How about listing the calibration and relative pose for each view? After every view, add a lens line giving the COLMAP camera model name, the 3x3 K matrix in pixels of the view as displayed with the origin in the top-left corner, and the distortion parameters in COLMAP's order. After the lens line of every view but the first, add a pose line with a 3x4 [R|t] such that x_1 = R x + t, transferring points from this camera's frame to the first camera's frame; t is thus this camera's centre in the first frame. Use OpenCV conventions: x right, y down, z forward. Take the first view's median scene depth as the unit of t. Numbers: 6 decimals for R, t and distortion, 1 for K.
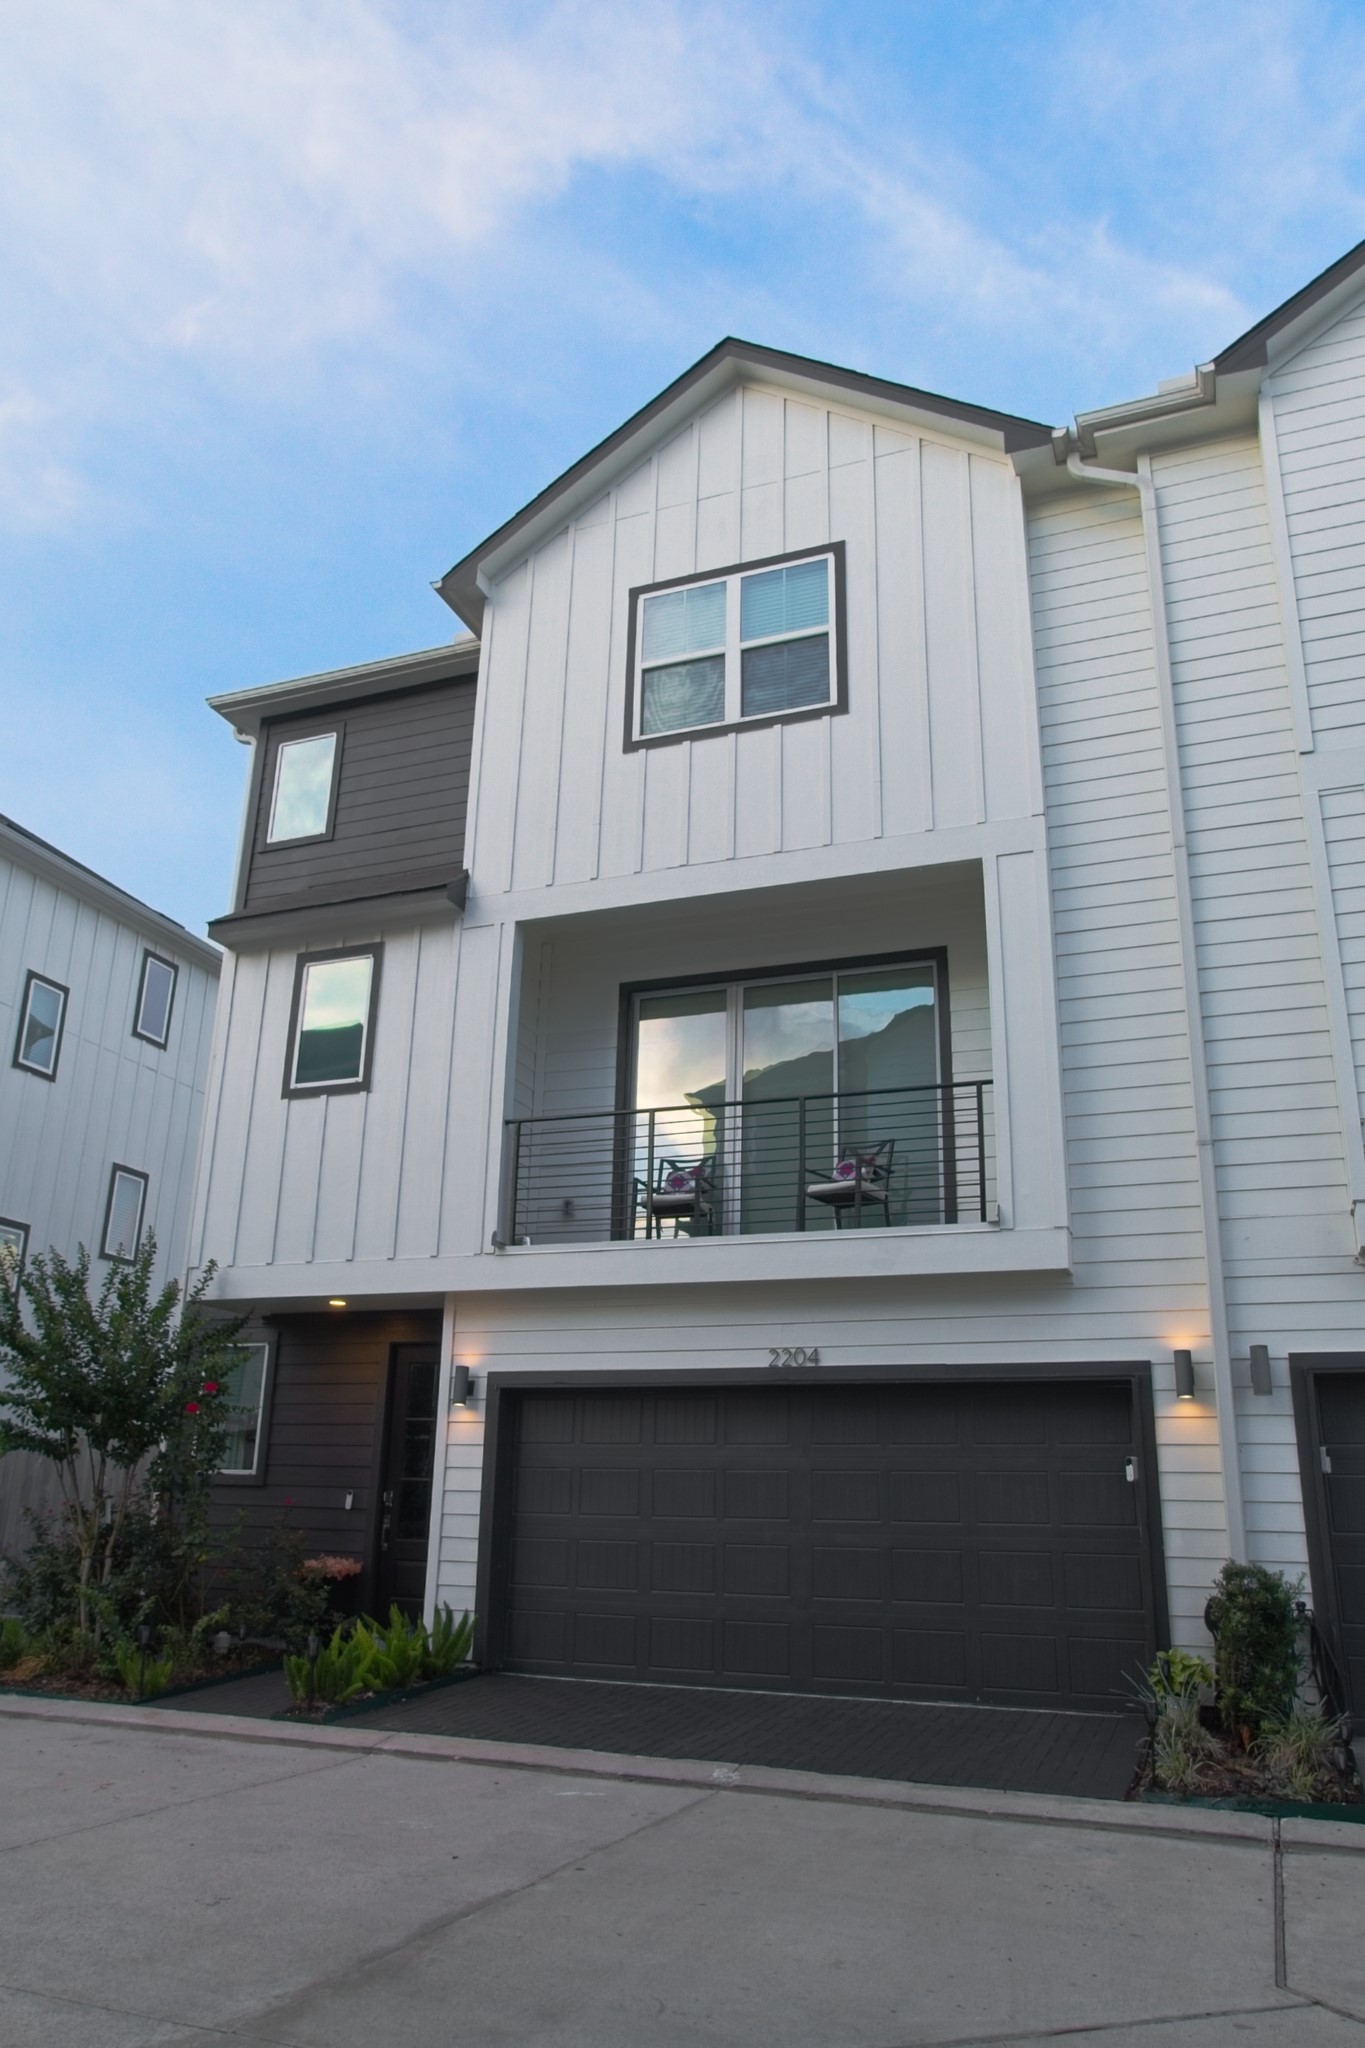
lens RADIAL K [[1553.3, 0, 677.8], [0, 1553.3, 992.6], [0, 0, 1]] dist [-0.006950, 0.001599]
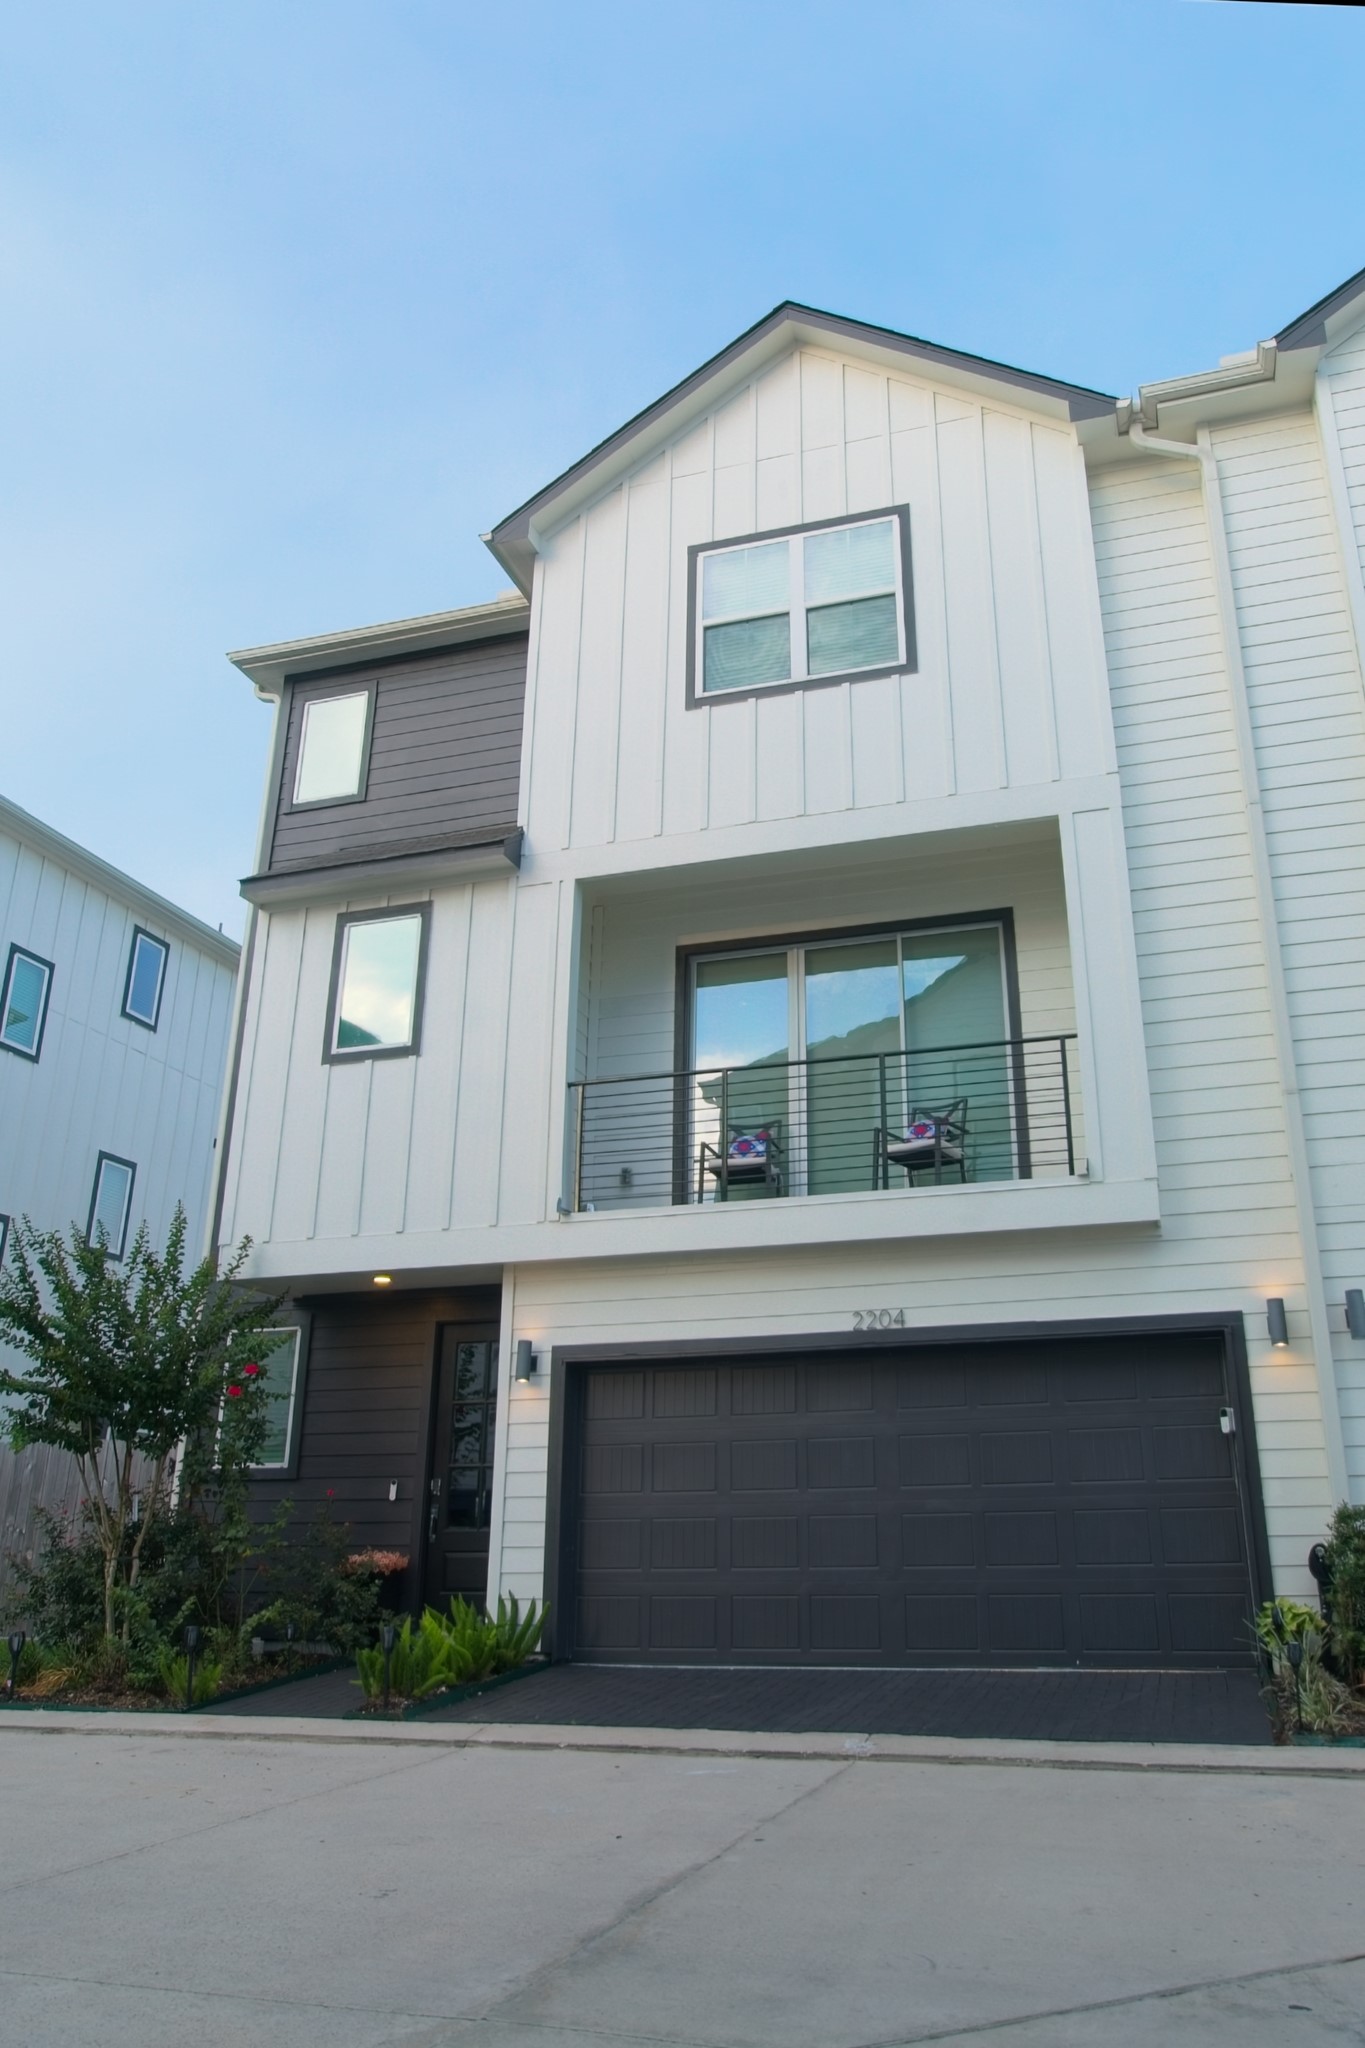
lens RADIAL K [[1545.8, 0, 808.1], [0, 1545.8, 943.7], [0, 0, 1]] dist [-0.004448, -0.002264]
pose [[0.993325, 0.005045, 0.115236, -0.076688], [-0.000608, 0.999258, -0.038509, 0.033981], [-0.115345, 0.038182, 0.992591, 0.030332]]
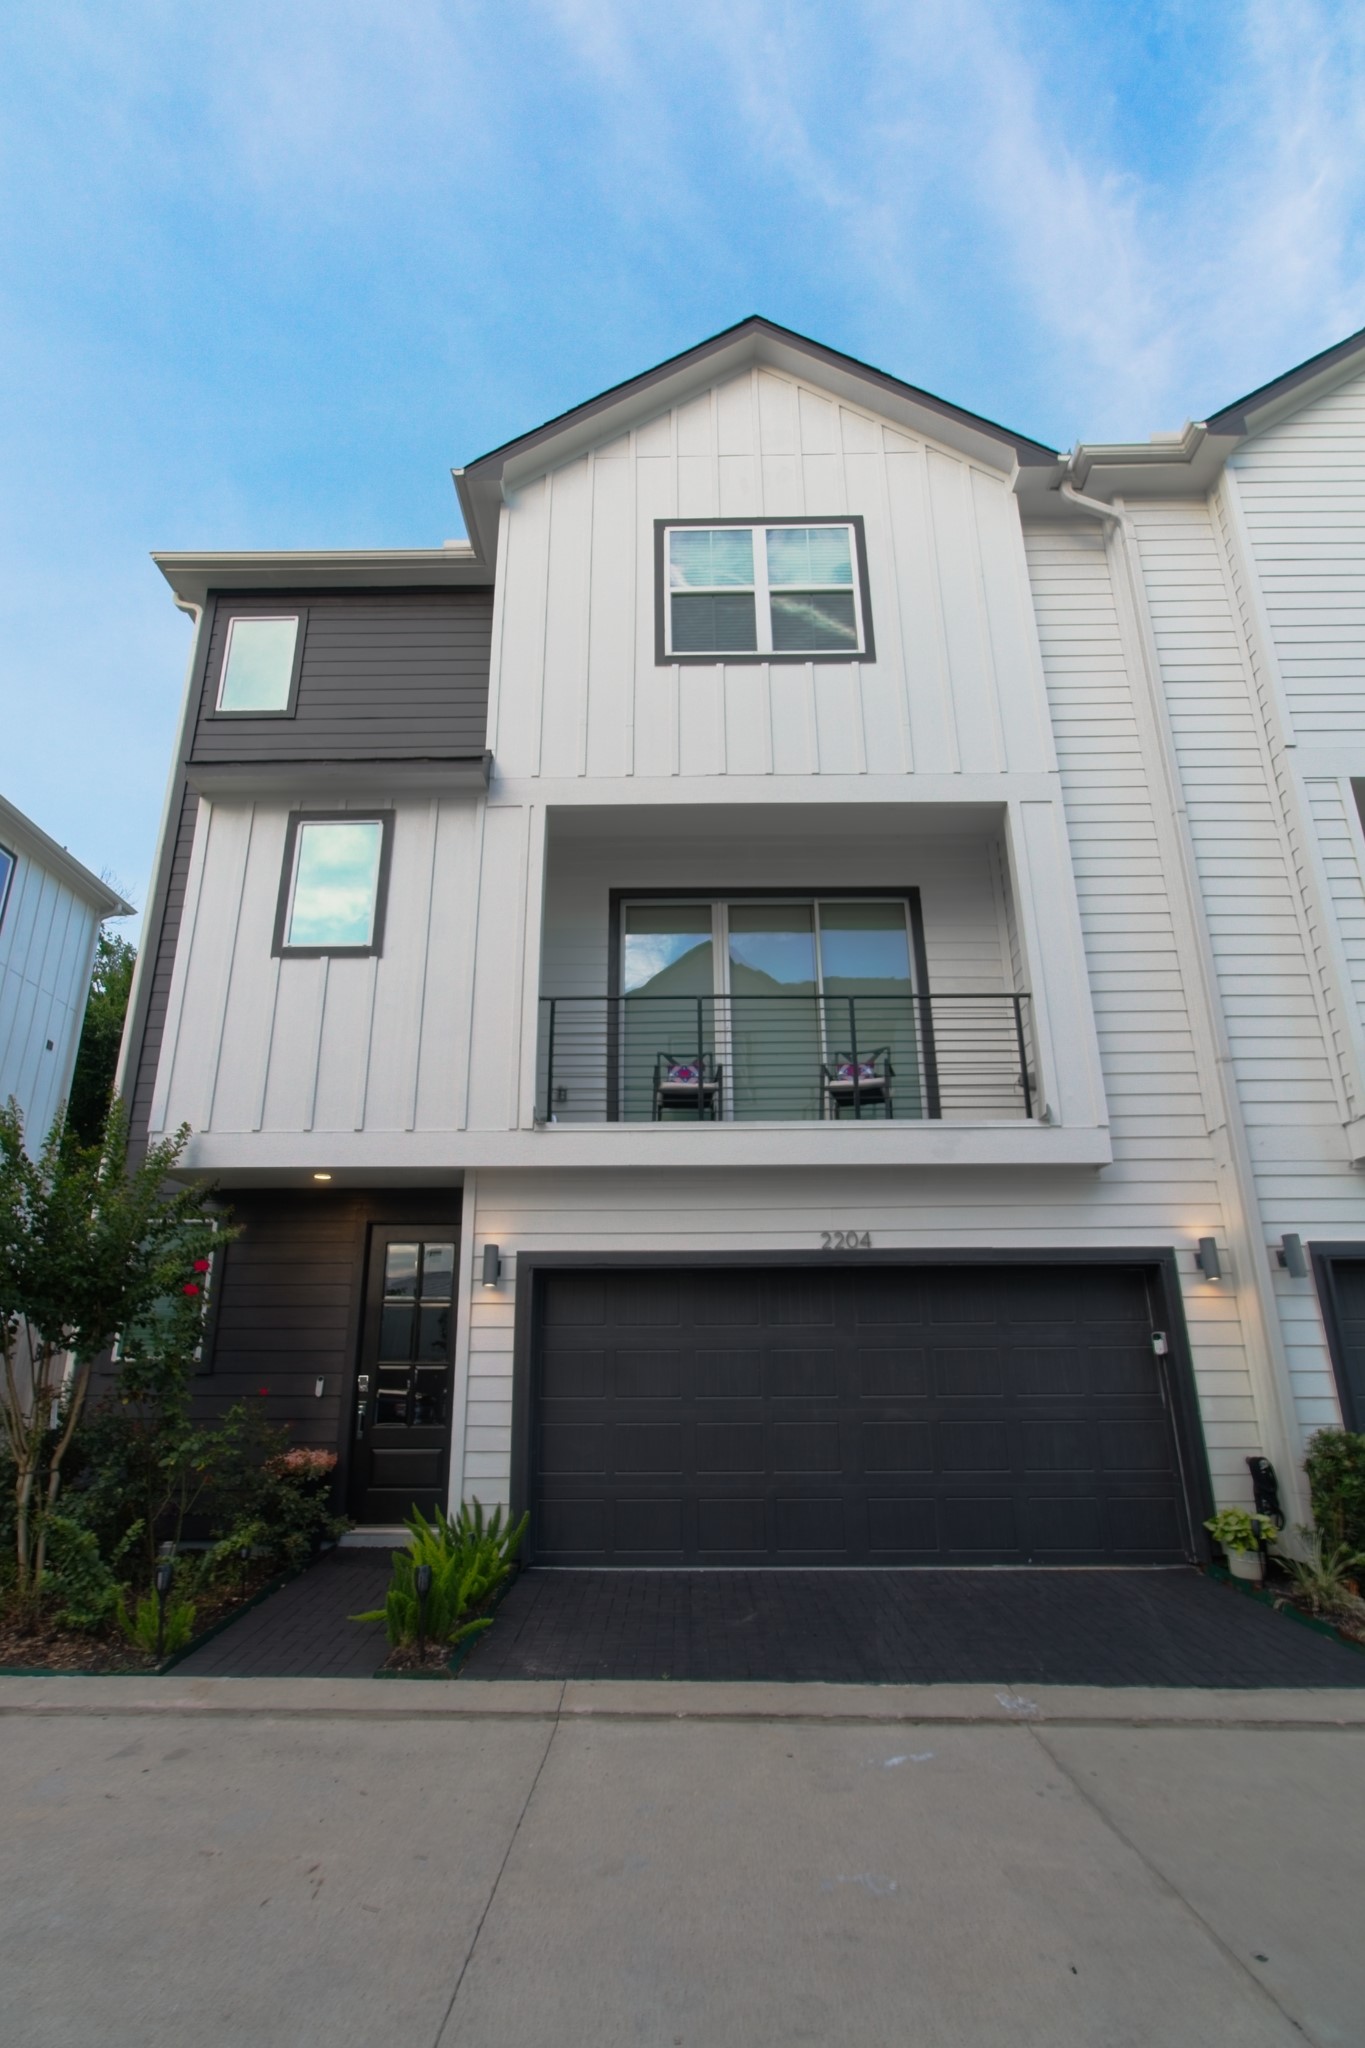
lens RADIAL K [[1044.3, 0, 682.5], [0, 1044.3, 1024.0], [0, 0, 1]] dist [0.005321, 0.000788]
pose [[0.929769, 0.089722, 0.357044, -0.271563], [-0.094529, 0.995514, -0.004002, 0.096290], [-0.355801, -0.030030, 0.934079, 0.360302]]
